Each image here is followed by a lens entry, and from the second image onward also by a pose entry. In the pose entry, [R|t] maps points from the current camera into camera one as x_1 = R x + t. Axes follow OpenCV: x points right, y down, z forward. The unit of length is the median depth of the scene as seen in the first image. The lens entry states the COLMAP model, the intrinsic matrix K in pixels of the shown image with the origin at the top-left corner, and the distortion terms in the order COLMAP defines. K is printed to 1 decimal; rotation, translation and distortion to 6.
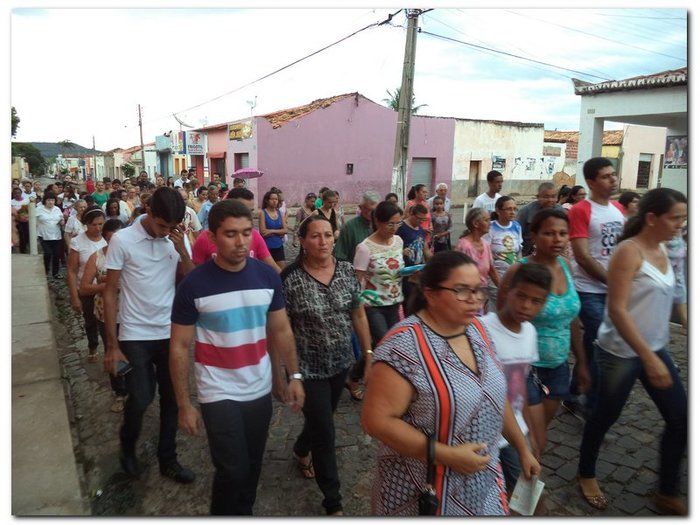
lens RADIAL K [[546.4, 0, 348.4], [0, 546.4, 258.9], [0, 0, 1]] dist [-0.028745, 0.003573]
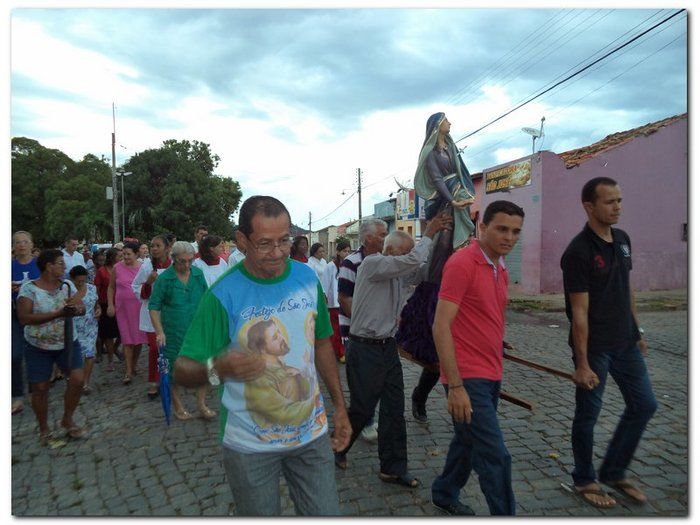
lens RADIAL K [[546.4, 0, 348.4], [0, 546.4, 258.9], [0, 0, 1]] dist [-0.028745, 0.003573]
pose [[0.934903, 0.004680, -0.354873, -0.131678], [-0.055740, 0.989440, -0.133797, -0.031409], [0.350500, 0.144868, 0.925291, 0.296931]]
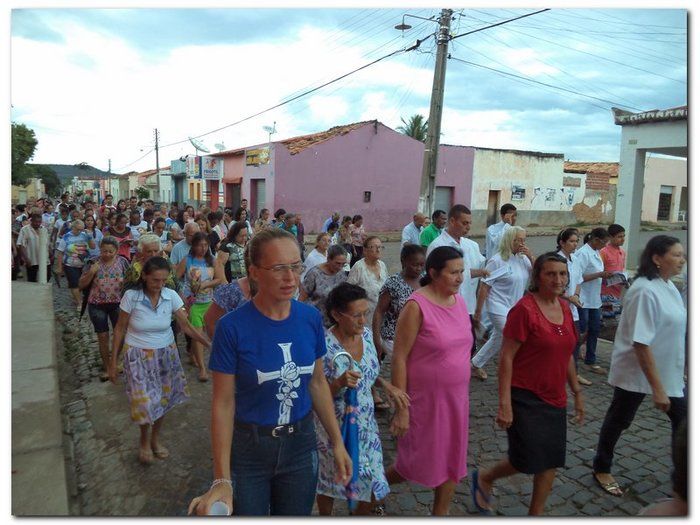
lens RADIAL K [[546.4, 0, 348.4], [0, 546.4, 258.9], [0, 0, 1]] dist [-0.028745, 0.003573]
pose [[0.999651, 0.018953, -0.018380, -0.011078], [-0.019811, 0.998666, -0.047677, -0.005343], [0.017452, 0.048024, 0.998694, 0.022462]]
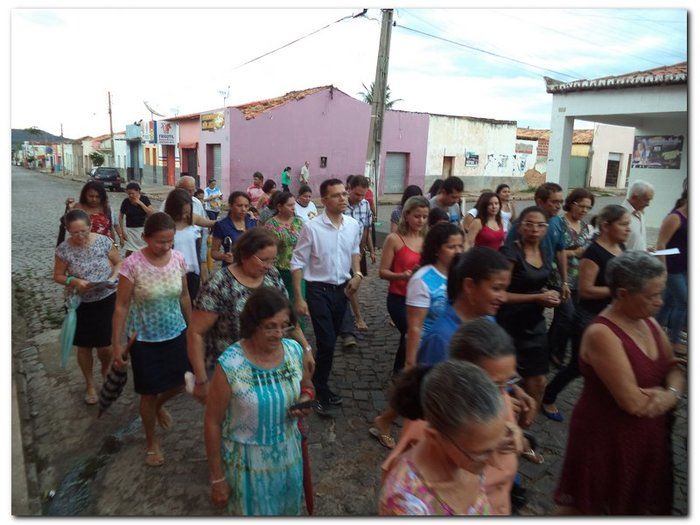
lens RADIAL K [[546.4, 0, 348.4], [0, 546.4, 258.9], [0, 0, 1]] dist [-0.028745, 0.003573]
pose [[0.998764, 0.011888, 0.048268, 0.001924], [-0.012449, 0.999858, 0.011338, -0.000371], [-0.048126, -0.011925, 0.998770, 0.002271]]
